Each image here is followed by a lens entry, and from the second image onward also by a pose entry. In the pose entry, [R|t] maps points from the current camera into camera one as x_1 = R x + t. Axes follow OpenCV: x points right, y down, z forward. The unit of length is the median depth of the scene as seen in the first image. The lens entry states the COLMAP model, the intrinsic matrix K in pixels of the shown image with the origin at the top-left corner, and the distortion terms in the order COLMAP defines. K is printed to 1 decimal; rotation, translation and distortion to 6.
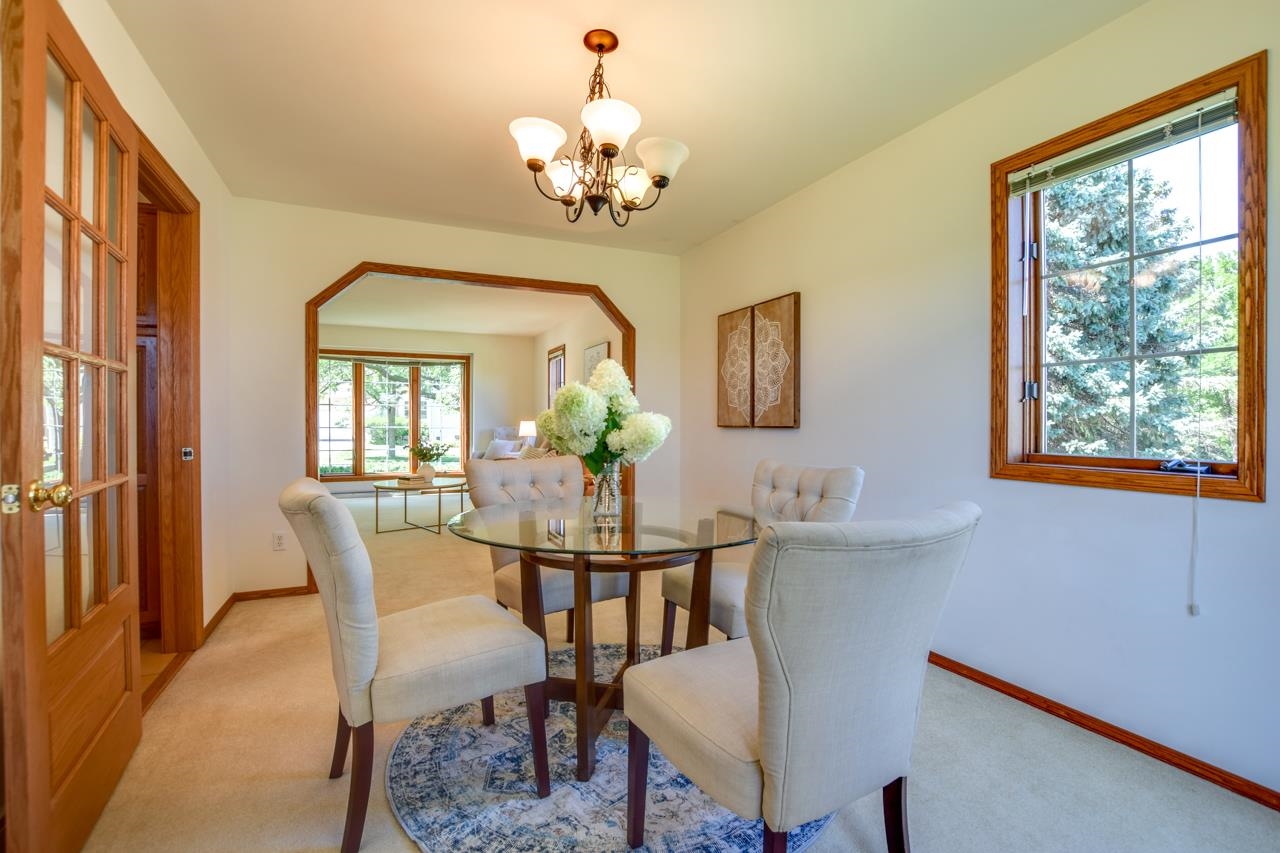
lens RADIAL K [[563.9, 0, 650.3], [0, 563.9, 428.9], [0, 0, 1]] dist [-0.028630, 0.000533]
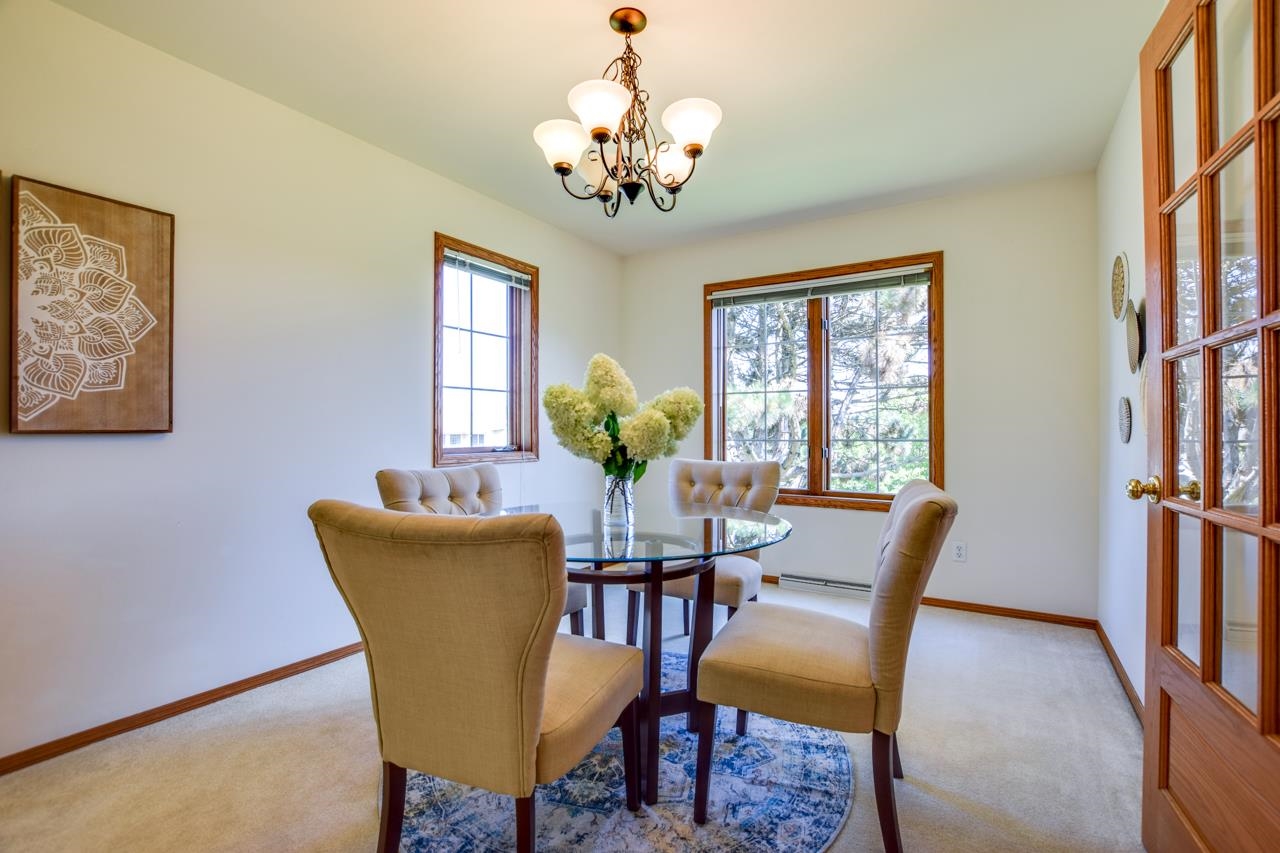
lens RADIAL K [[563.9, 0, 641.0], [0, 563.9, 424.2], [0, 0, 1]] dist [-0.028630, 0.000533]
pose [[-0.530730, 0.002575, 0.847537, -0.769634], [0.006282, 0.999980, 0.000896, -0.011852], [-0.847518, 0.005800, -0.530735, 1.269146]]
